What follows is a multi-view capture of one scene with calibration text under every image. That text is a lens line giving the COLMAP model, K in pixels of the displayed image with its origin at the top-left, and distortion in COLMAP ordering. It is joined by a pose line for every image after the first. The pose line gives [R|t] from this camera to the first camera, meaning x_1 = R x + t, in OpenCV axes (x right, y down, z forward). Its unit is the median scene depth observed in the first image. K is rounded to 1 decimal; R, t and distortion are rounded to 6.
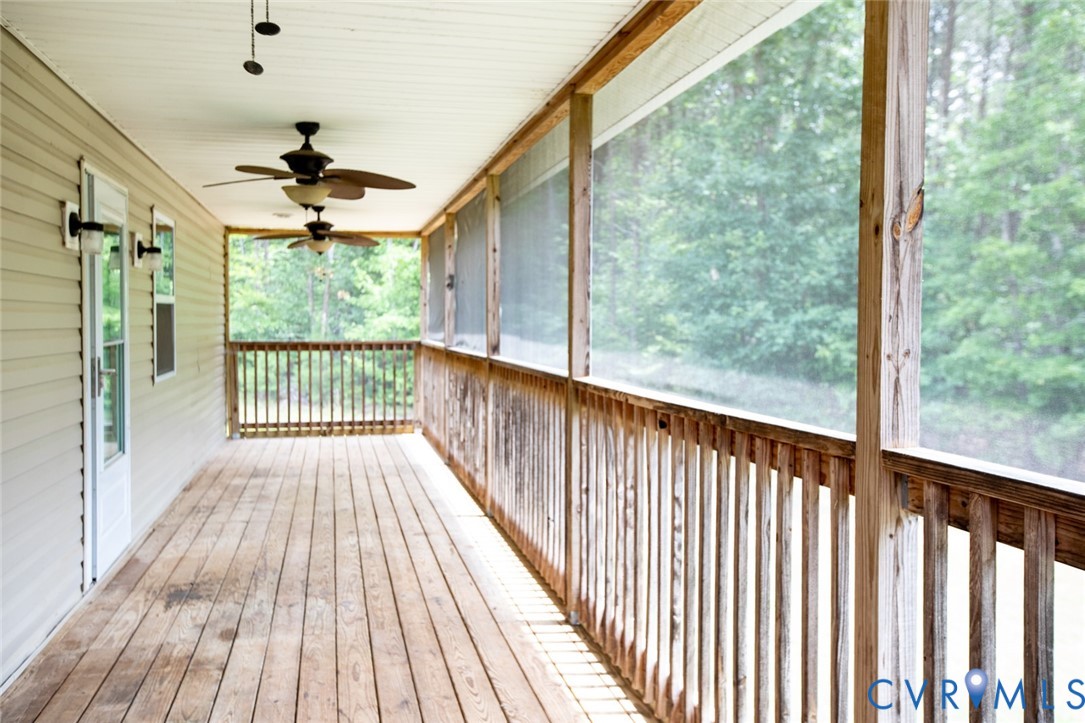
lens RADIAL K [[937.3, 0, 542.5], [0, 937.3, 361.5], [0, 0, 1]] dist [-0.003517, 0.072958]
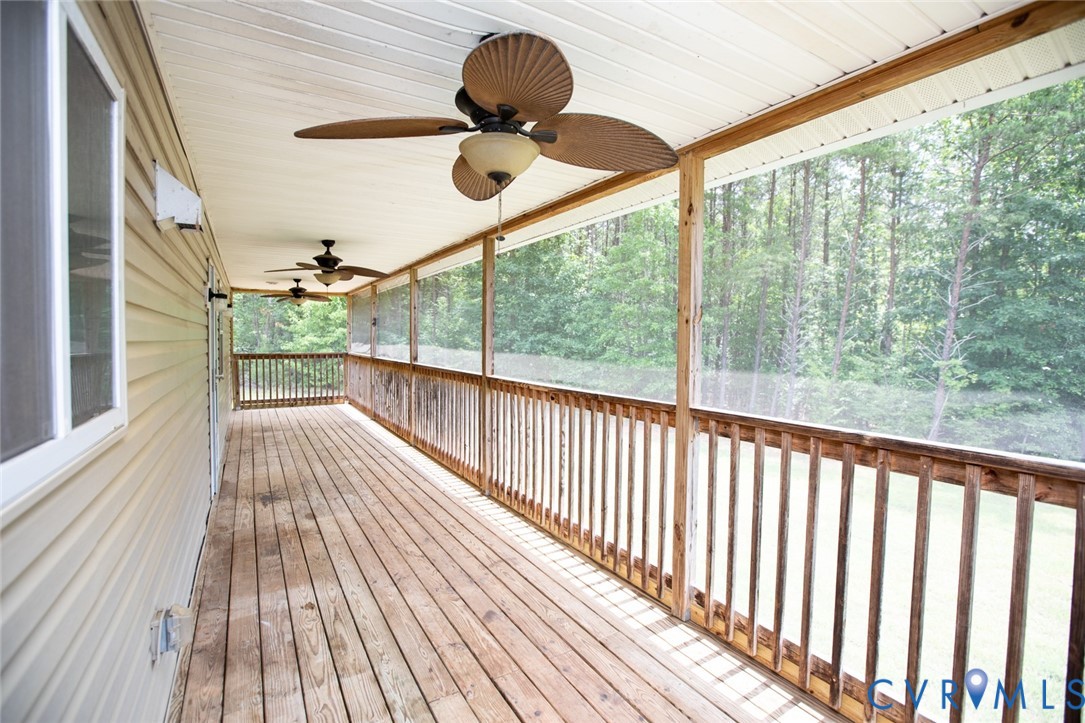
lens RADIAL K [[494.4, 0, 535.6], [0, 494.4, 358.5], [0, 0, 1]] dist [-0.055997, 0.022726]
pose [[0.951384, -0.009286, 0.307867, -0.188768], [0.009540, 0.999954, 0.000679, -0.018954], [-0.307859, 0.002292, 0.951429, -0.058989]]
